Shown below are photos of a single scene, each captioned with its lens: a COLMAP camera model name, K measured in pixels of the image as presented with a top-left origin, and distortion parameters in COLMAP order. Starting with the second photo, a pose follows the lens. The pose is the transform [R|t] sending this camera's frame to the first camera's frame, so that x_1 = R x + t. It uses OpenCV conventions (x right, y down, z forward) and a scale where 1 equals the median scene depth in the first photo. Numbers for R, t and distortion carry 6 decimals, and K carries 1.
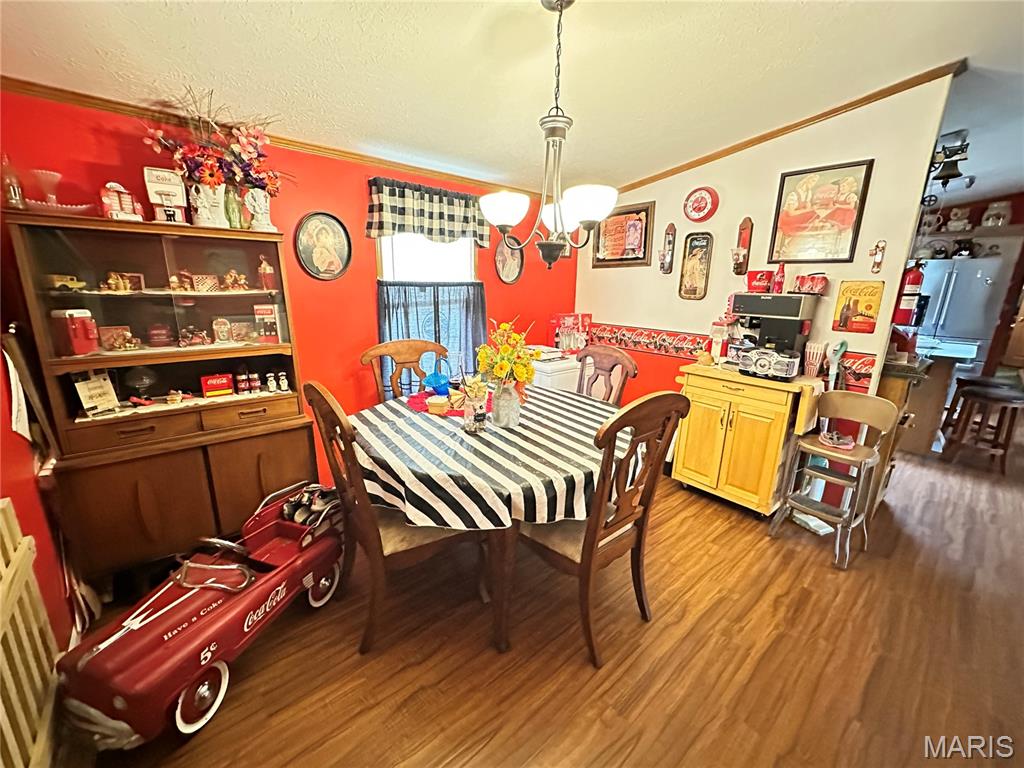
lens RADIAL K [[410.5, 0, 515.7], [0, 410.5, 381.7], [0, 0, 1]] dist [0.002778, 0.000467]
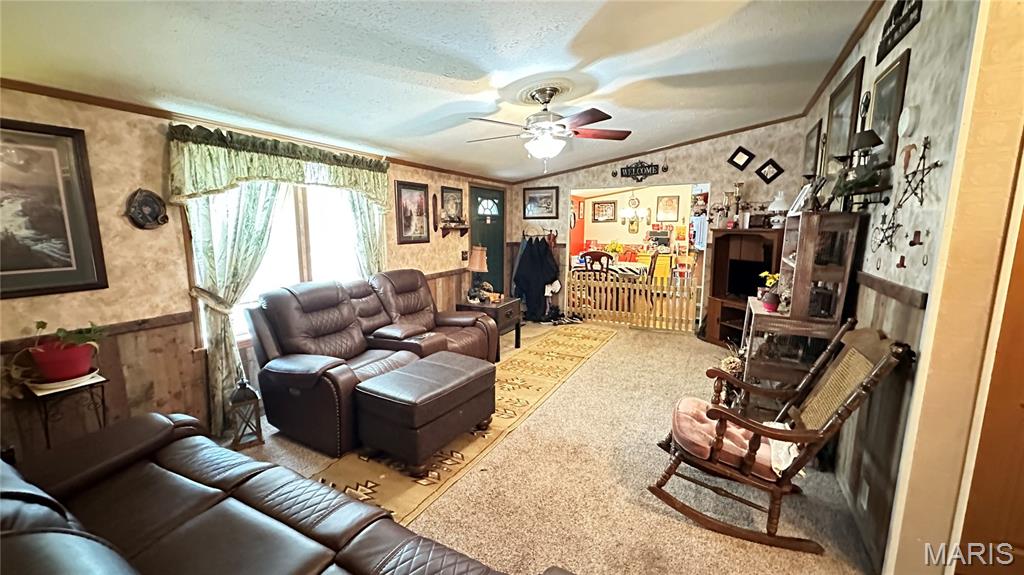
lens RADIAL K [[407.4, 0, 510.0], [0, 407.4, 288.1], [0, 0, 1]] dist [0.002299, 0.000121]
pose [[0.937935, -0.065661, 0.340539, -1.561510], [0.096037, 0.992689, -0.073108, 0.351212], [-0.333249, 0.101275, 0.937384, -1.548833]]
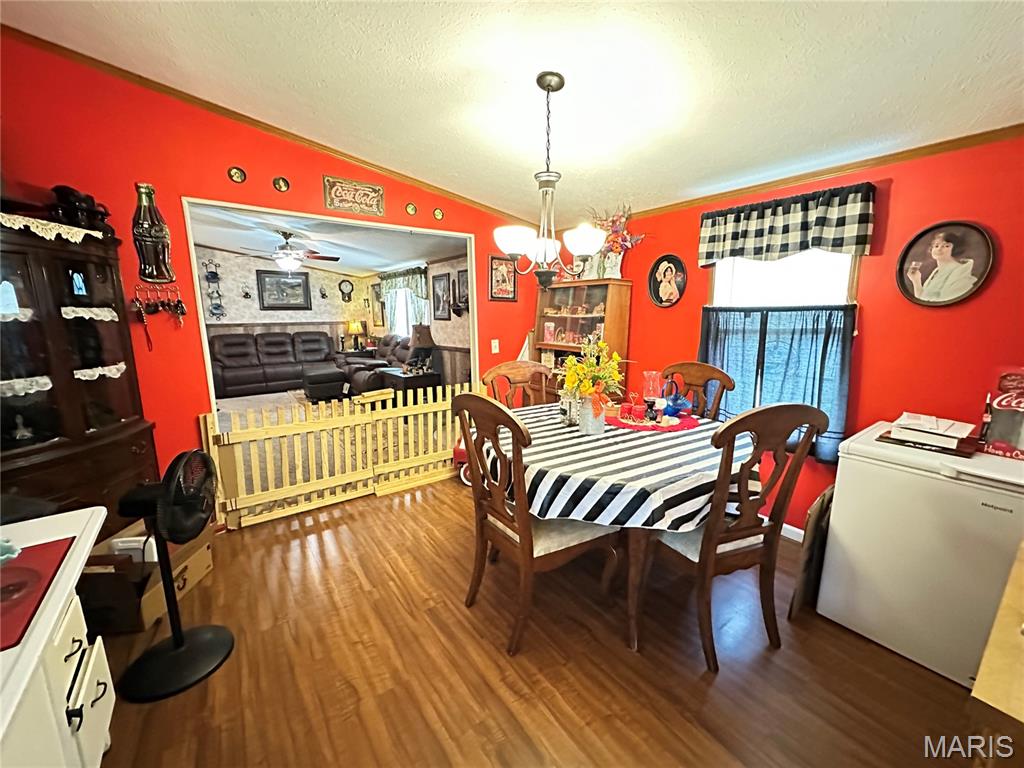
lens RADIAL K [[410.5, 0, 513.3], [0, 410.5, 384.5], [0, 0, 1]] dist [0.002778, 0.000467]
pose [[-0.083683, 0.154291, -0.984475, 0.879842], [-0.239140, 0.955961, 0.170149, -0.128995], [0.967372, 0.249666, -0.043100, 0.684433]]
